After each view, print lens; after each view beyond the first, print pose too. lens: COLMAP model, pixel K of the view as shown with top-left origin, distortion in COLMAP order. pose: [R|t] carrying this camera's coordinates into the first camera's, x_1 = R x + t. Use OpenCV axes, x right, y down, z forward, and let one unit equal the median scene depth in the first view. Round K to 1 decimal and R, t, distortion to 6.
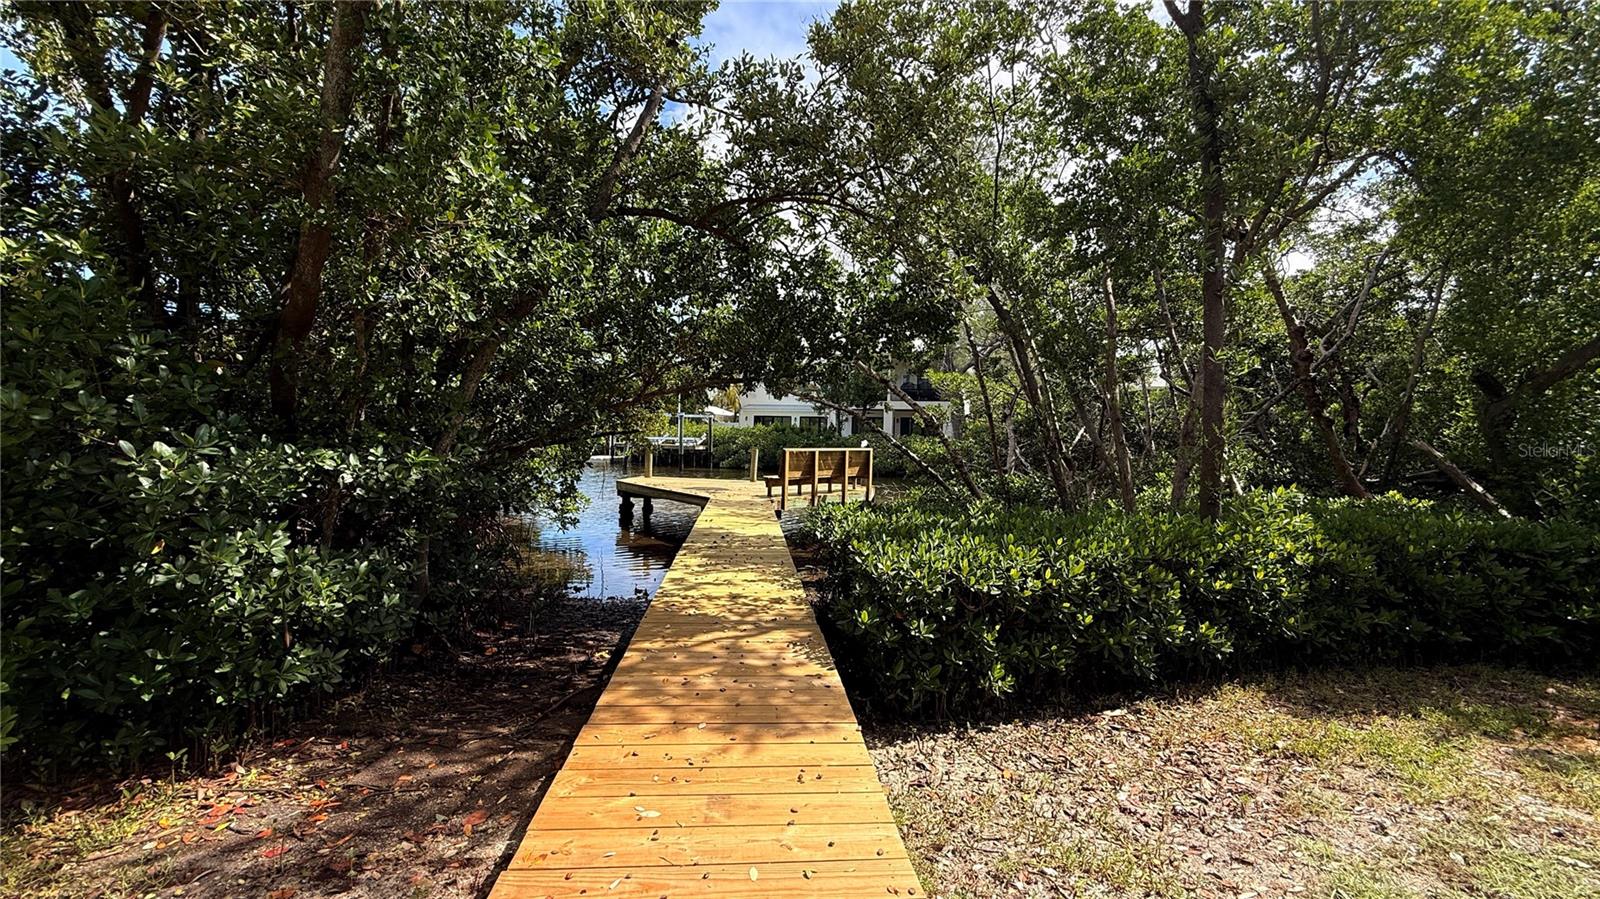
lens RADIAL K [[630.6, 0, 795.2], [0, 630.6, 450.2], [0, 0, 1]] dist [0.035496, -0.000036]
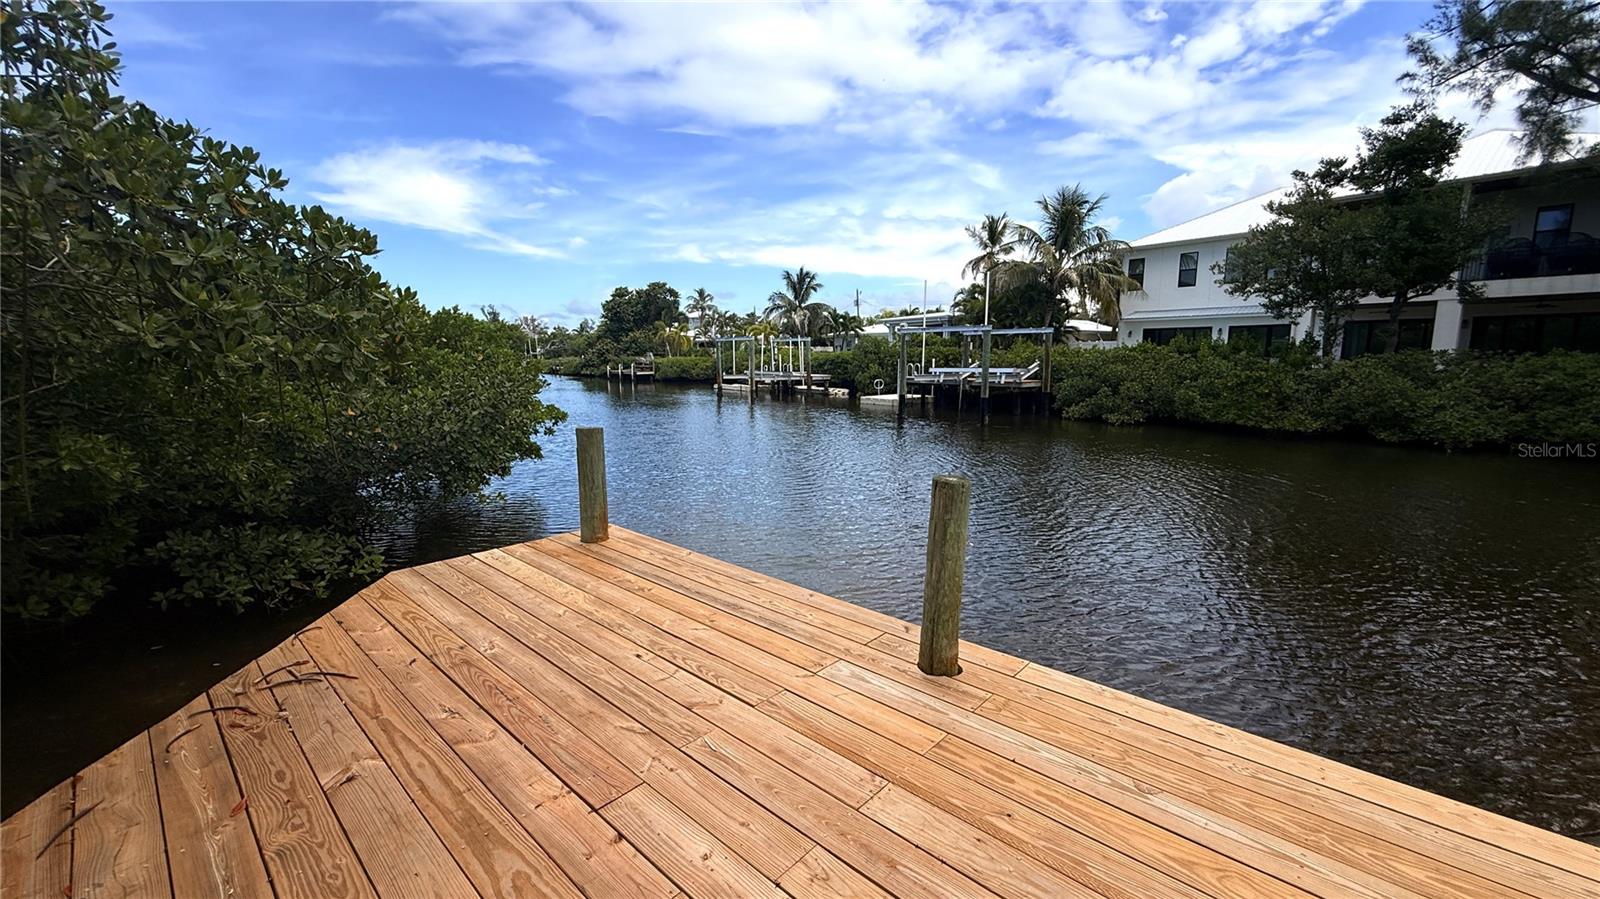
lens RADIAL K [[639.1, 0, 795.8], [0, 639.1, 452.0], [0, 0, 1]] dist [0.001673, -0.000088]
pose [[0.839102, 0.057172, -0.540961, -0.003598], [0.006991, 0.993246, 0.115816, -0.012165], [0.543928, -0.100963, 0.833036, 0.369277]]
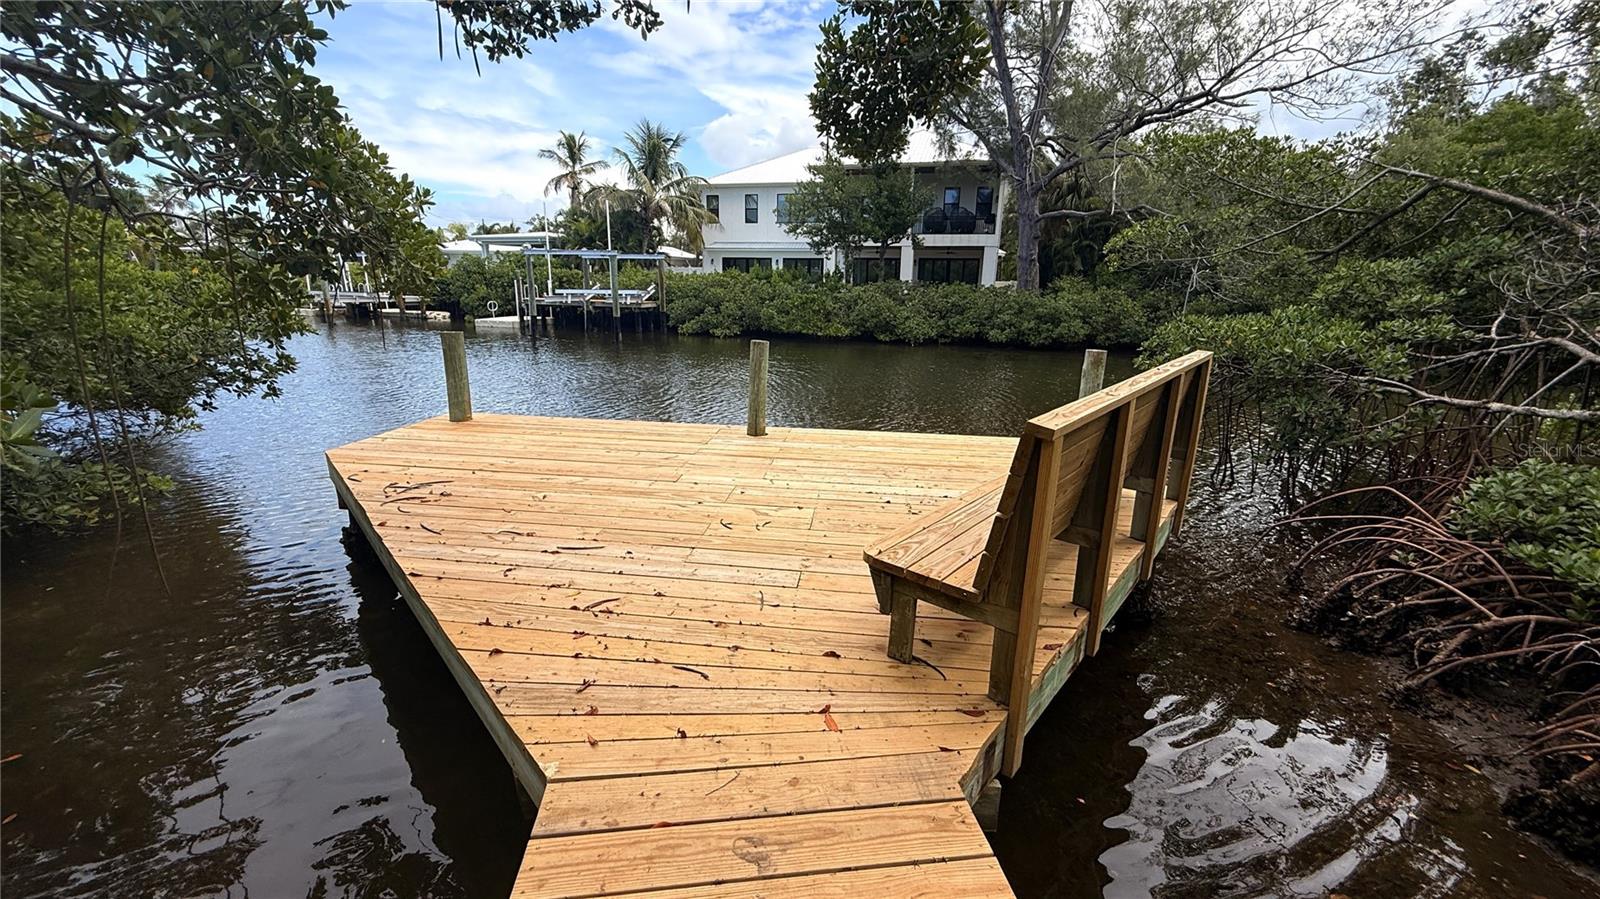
lens RADIAL K [[640.4, 0, 794.8], [0, 640.4, 444.8], [0, 0, 1]] dist [0.002116, 0.000370]
pose [[0.998716, -0.018564, 0.047129, -0.027265], [0.007566, 0.974654, 0.223588, -0.010187], [-0.050085, -0.222944, 0.973544, 0.286893]]
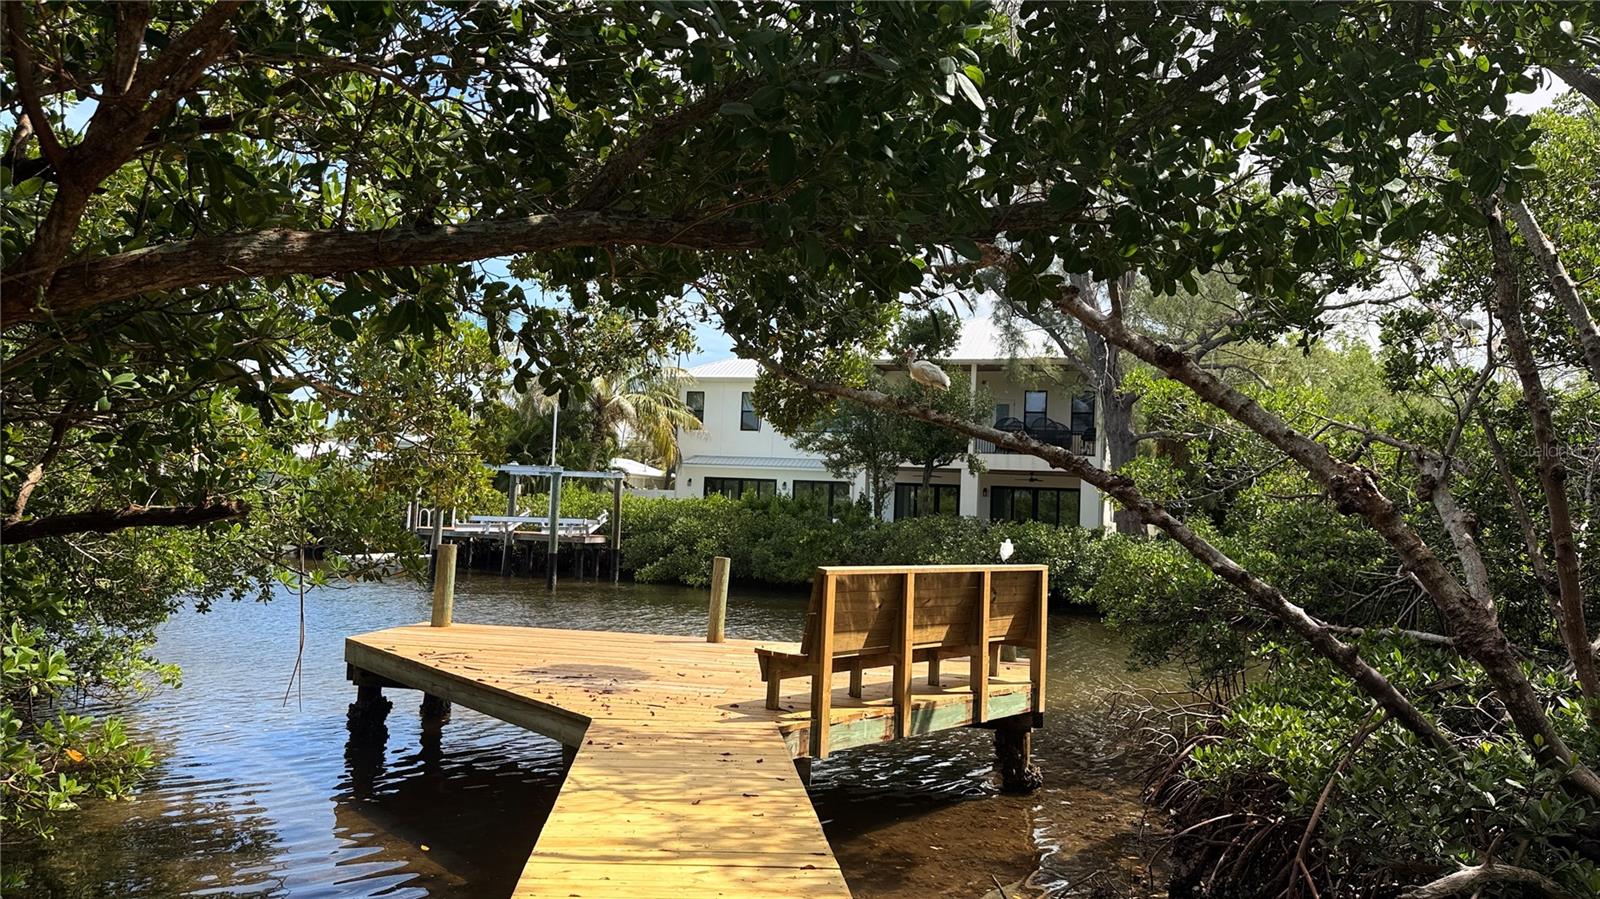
lens RADIAL K [[1101.6, 0, 797.3], [0, 1101.6, 439.8], [0, 0, 1]] dist [0.133203, -0.135432]
pose [[0.999489, 0.022354, 0.022856, -0.015344], [-0.020161, 0.995553, -0.092021, -0.005066], [-0.024812, 0.091513, 0.995495, 0.137830]]
